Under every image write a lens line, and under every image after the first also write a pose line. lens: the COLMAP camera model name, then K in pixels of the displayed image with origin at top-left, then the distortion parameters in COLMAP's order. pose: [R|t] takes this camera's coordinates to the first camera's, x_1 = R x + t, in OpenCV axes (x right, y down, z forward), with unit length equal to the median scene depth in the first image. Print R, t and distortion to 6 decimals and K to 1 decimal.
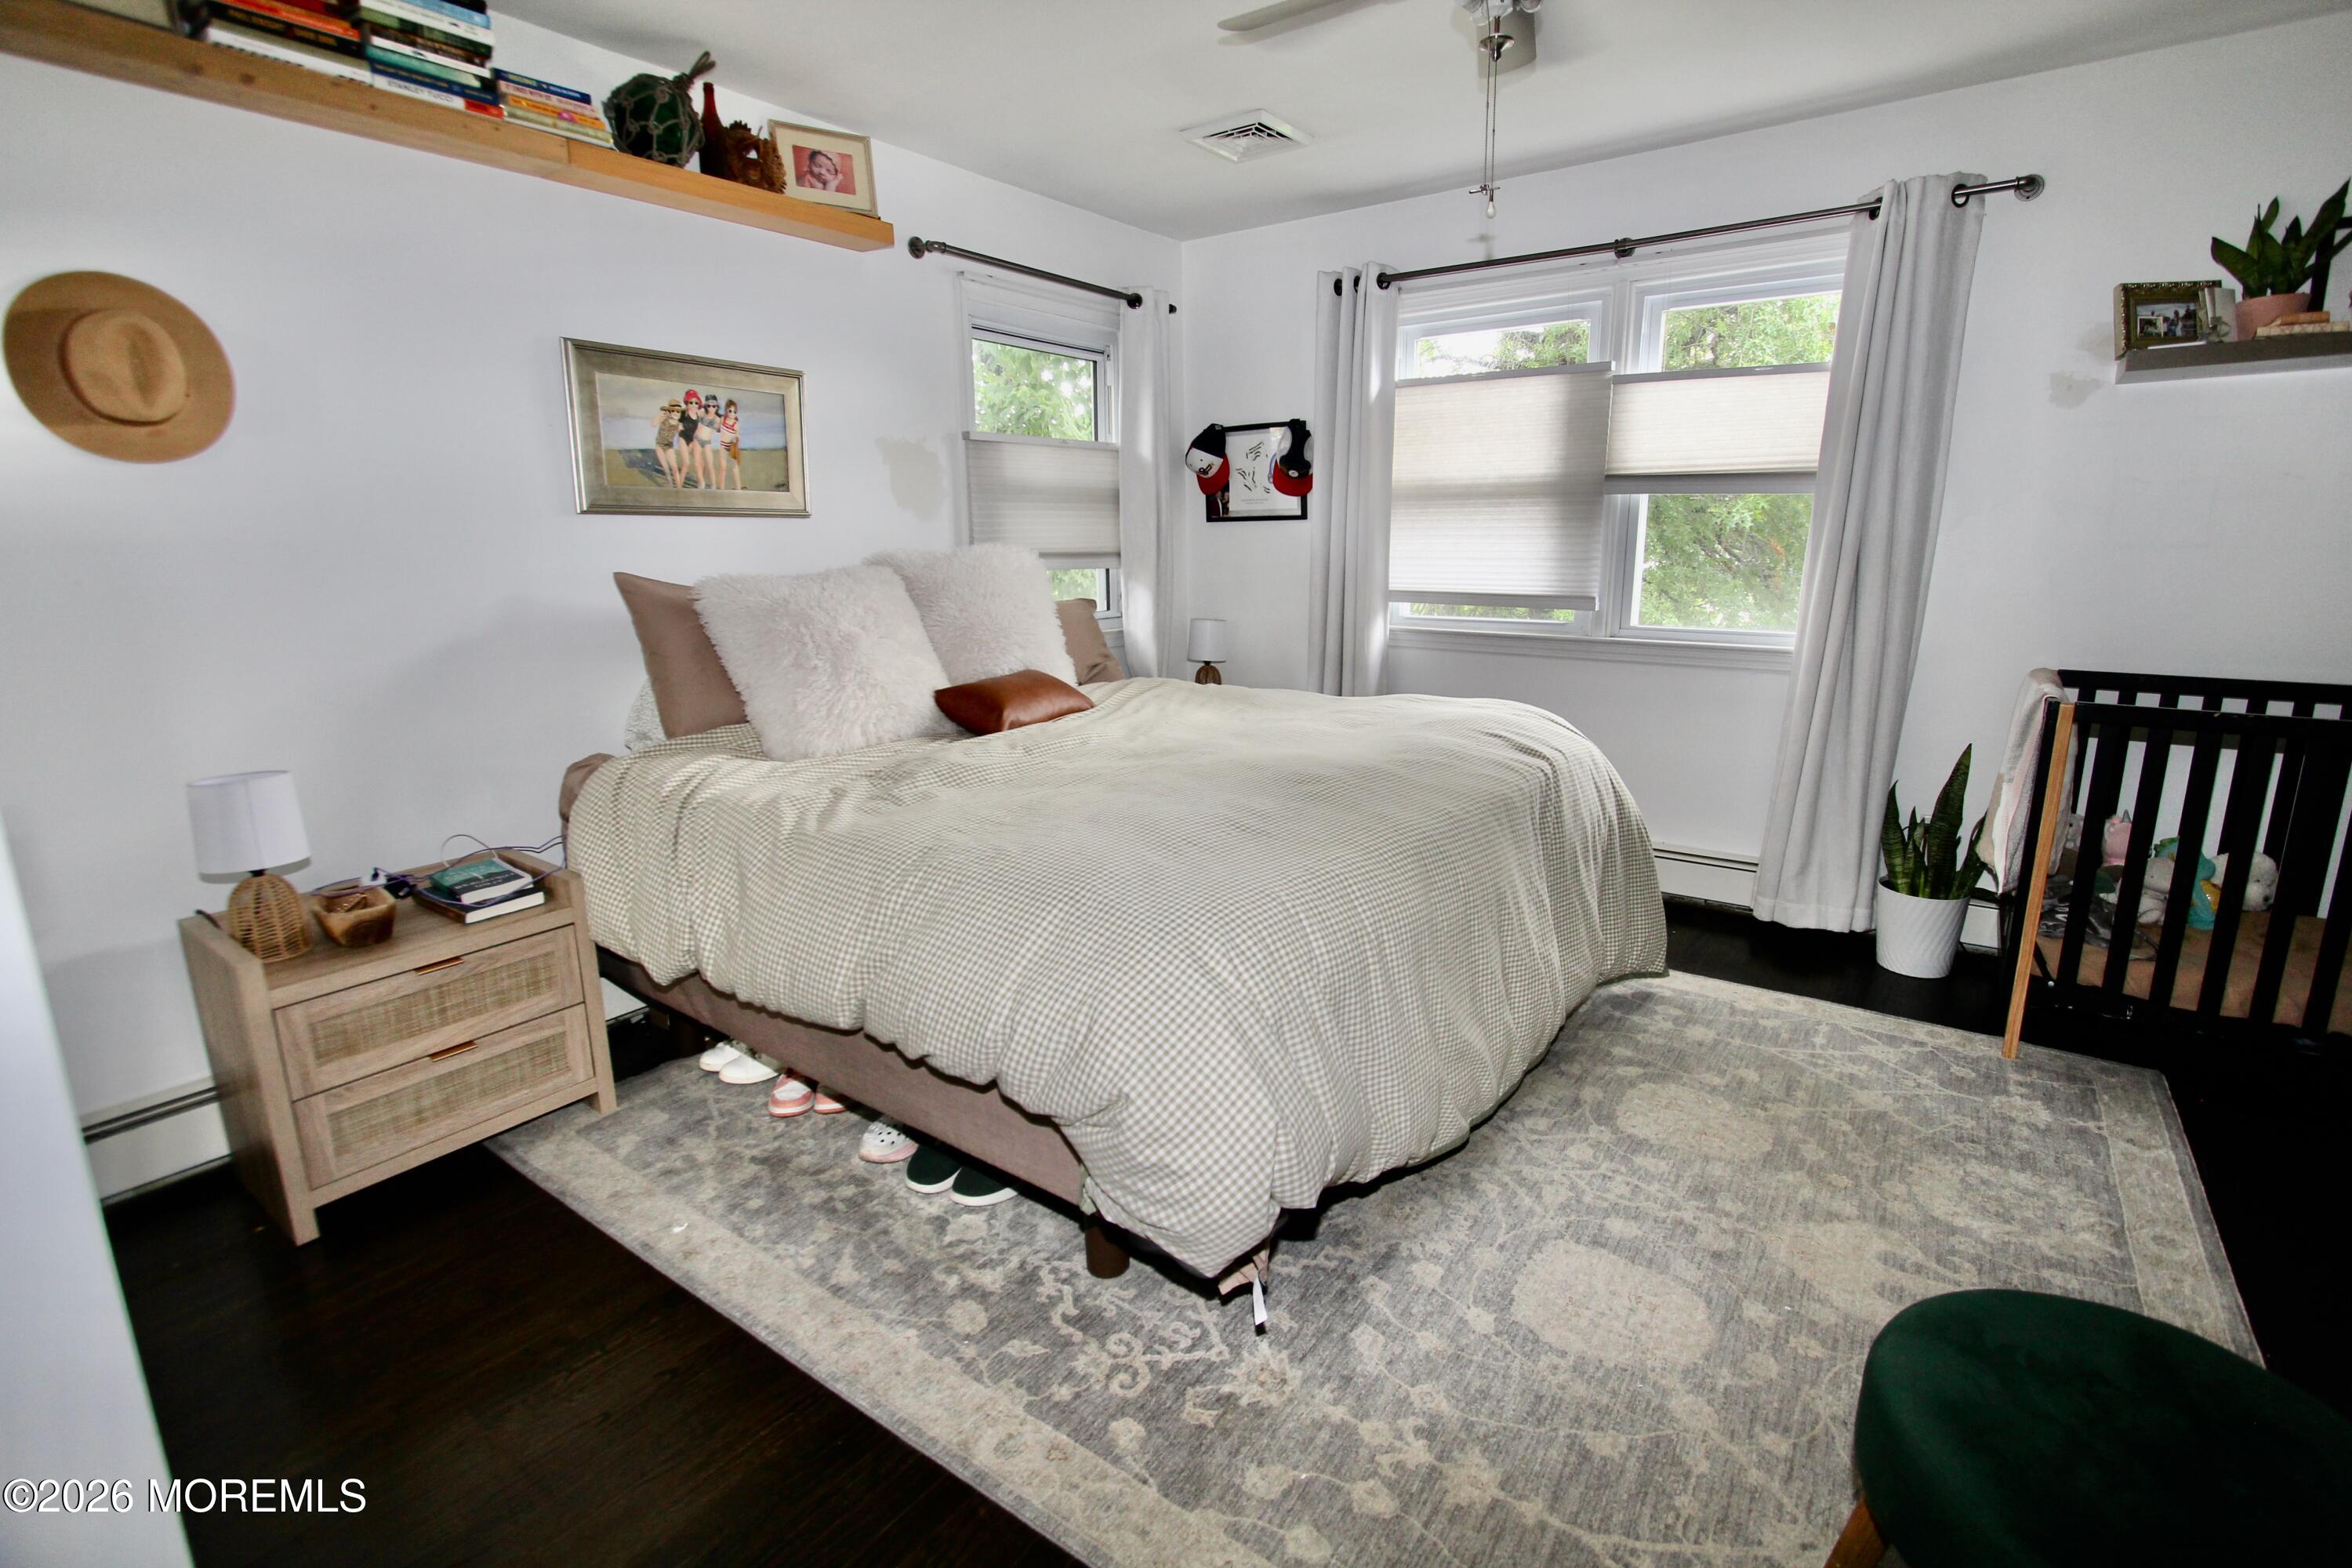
lens RADIAL K [[1086.6, 0, 1184.1], [0, 1086.6, 765.2], [0, 0, 1]] dist [-0.012692, -0.000472]
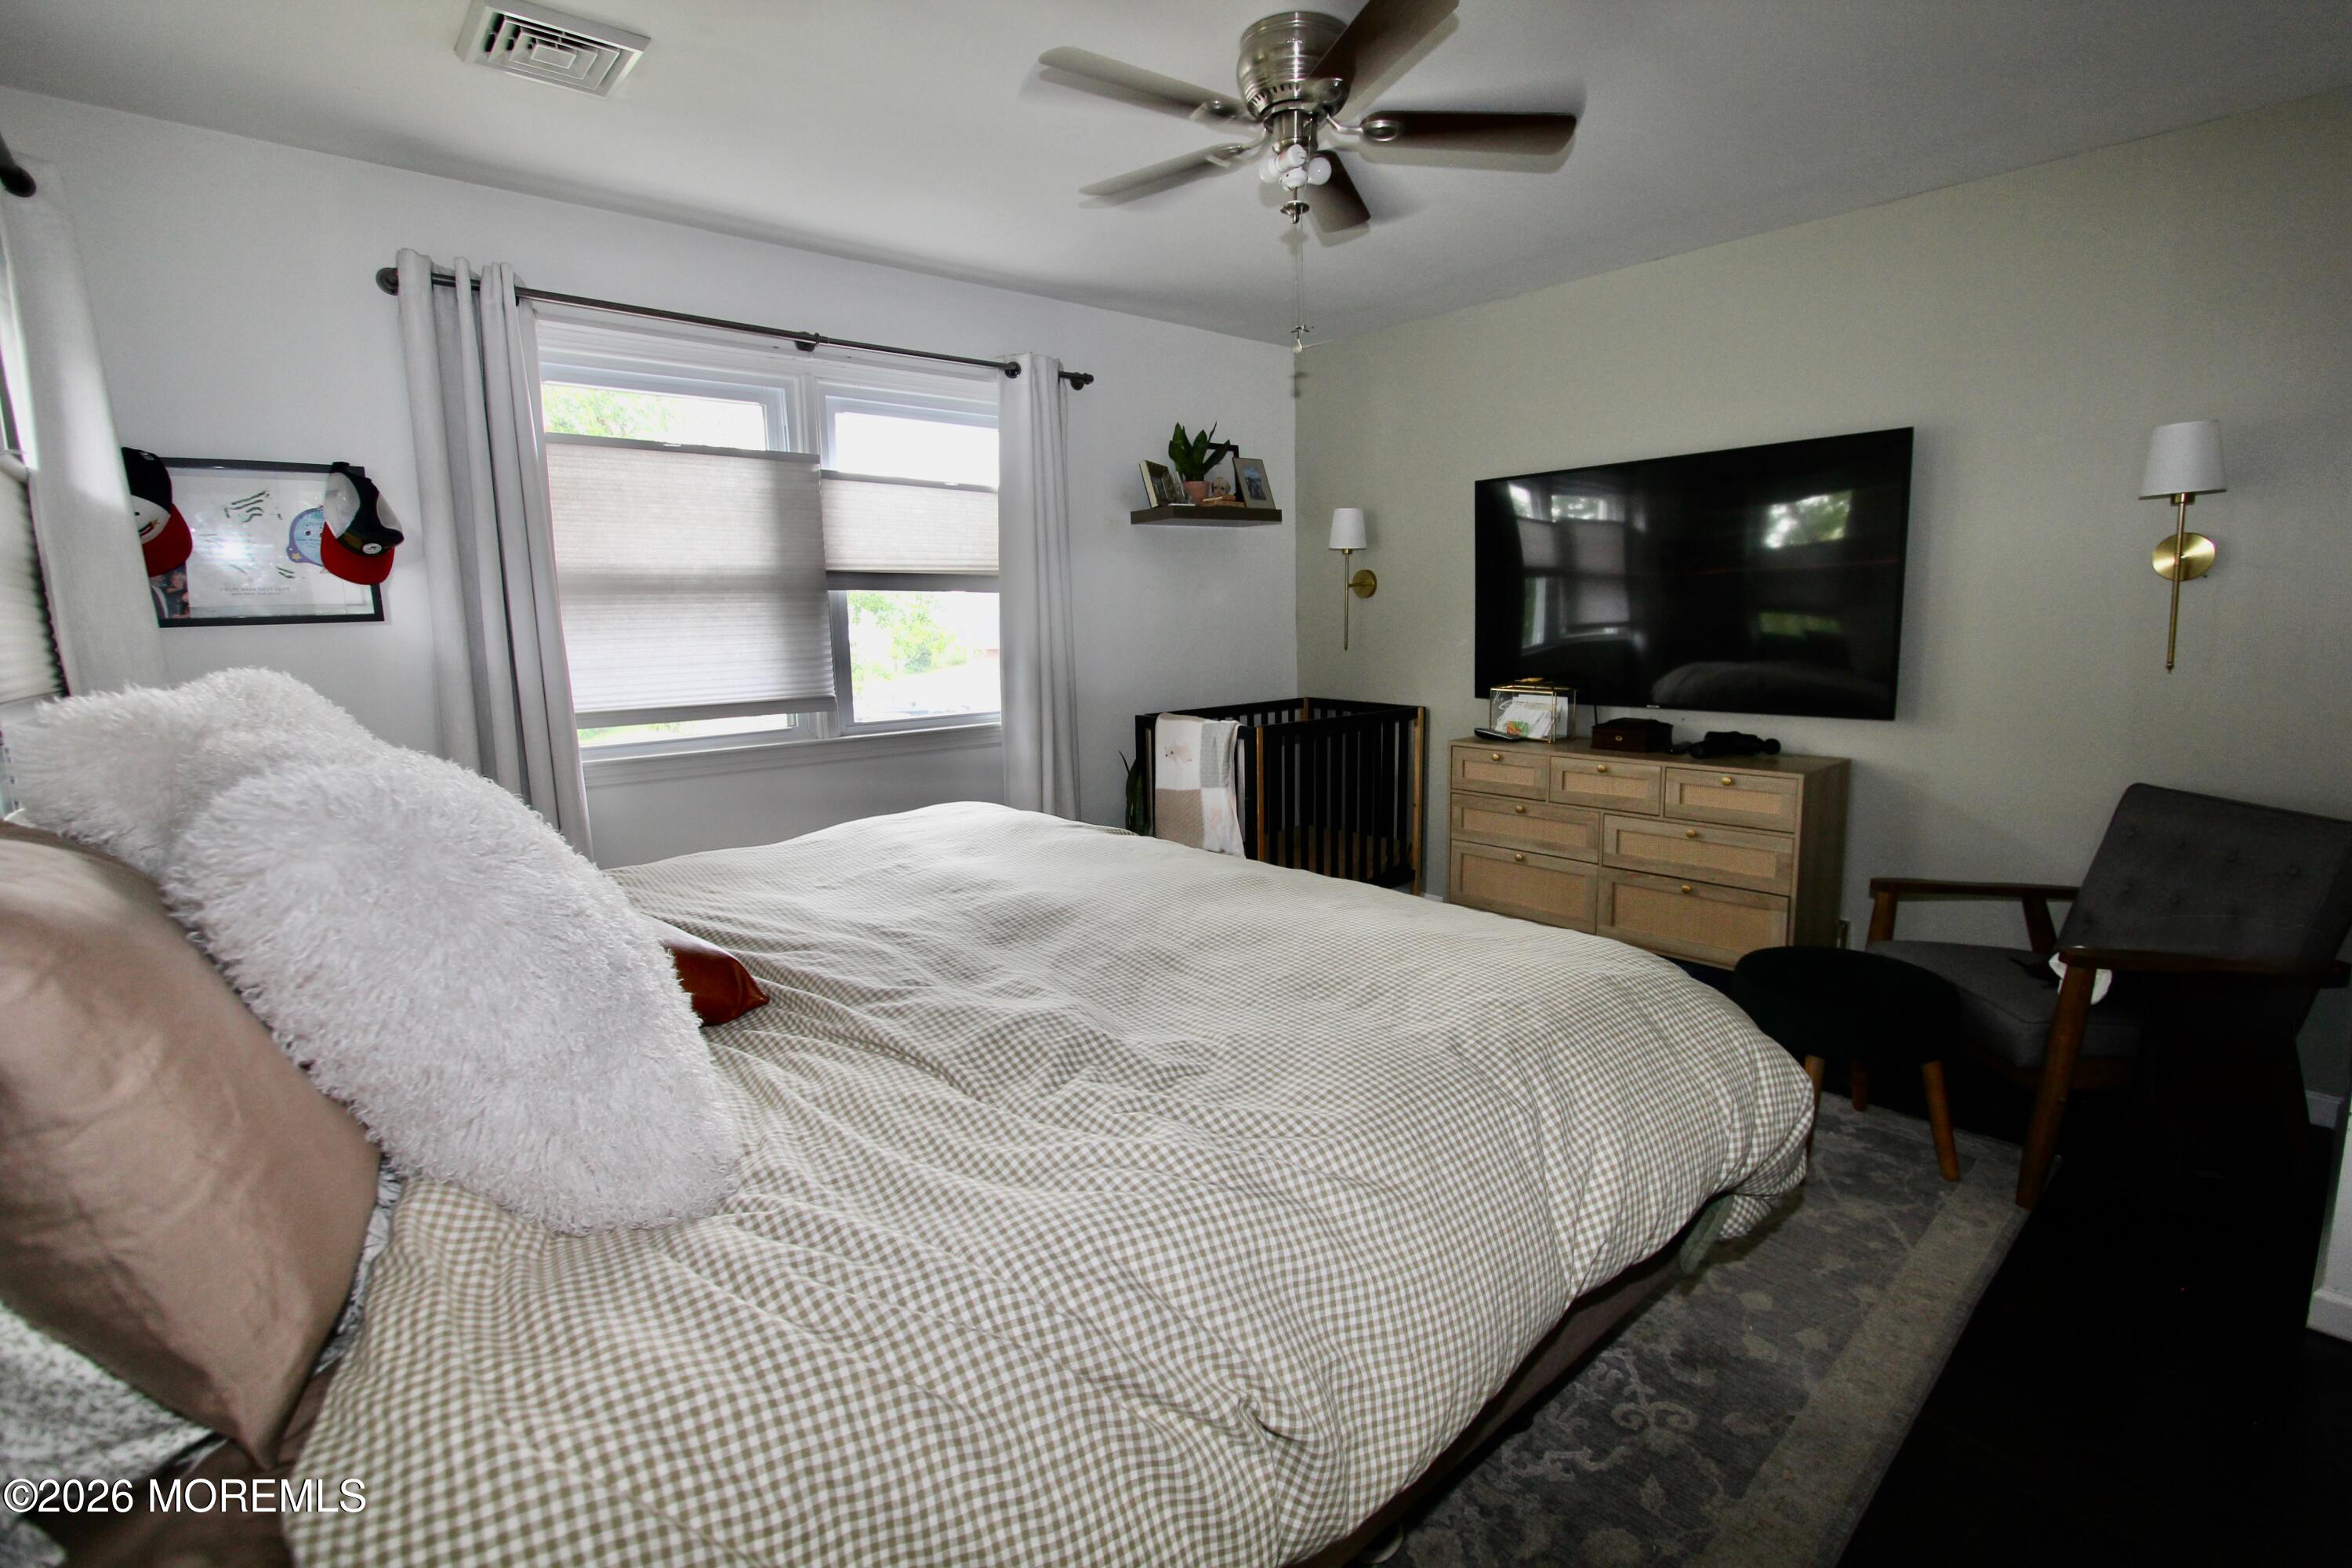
lens RADIAL K [[1086.6, 0, 1184.1], [0, 1086.6, 765.2], [0, 0, 1]] dist [-0.012692, -0.000472]
pose [[0.207226, -0.132036, 0.969342, -0.466105], [0.229318, 0.969800, 0.083075, -0.099440], [-0.951037, 0.205072, 0.231246, 0.474468]]
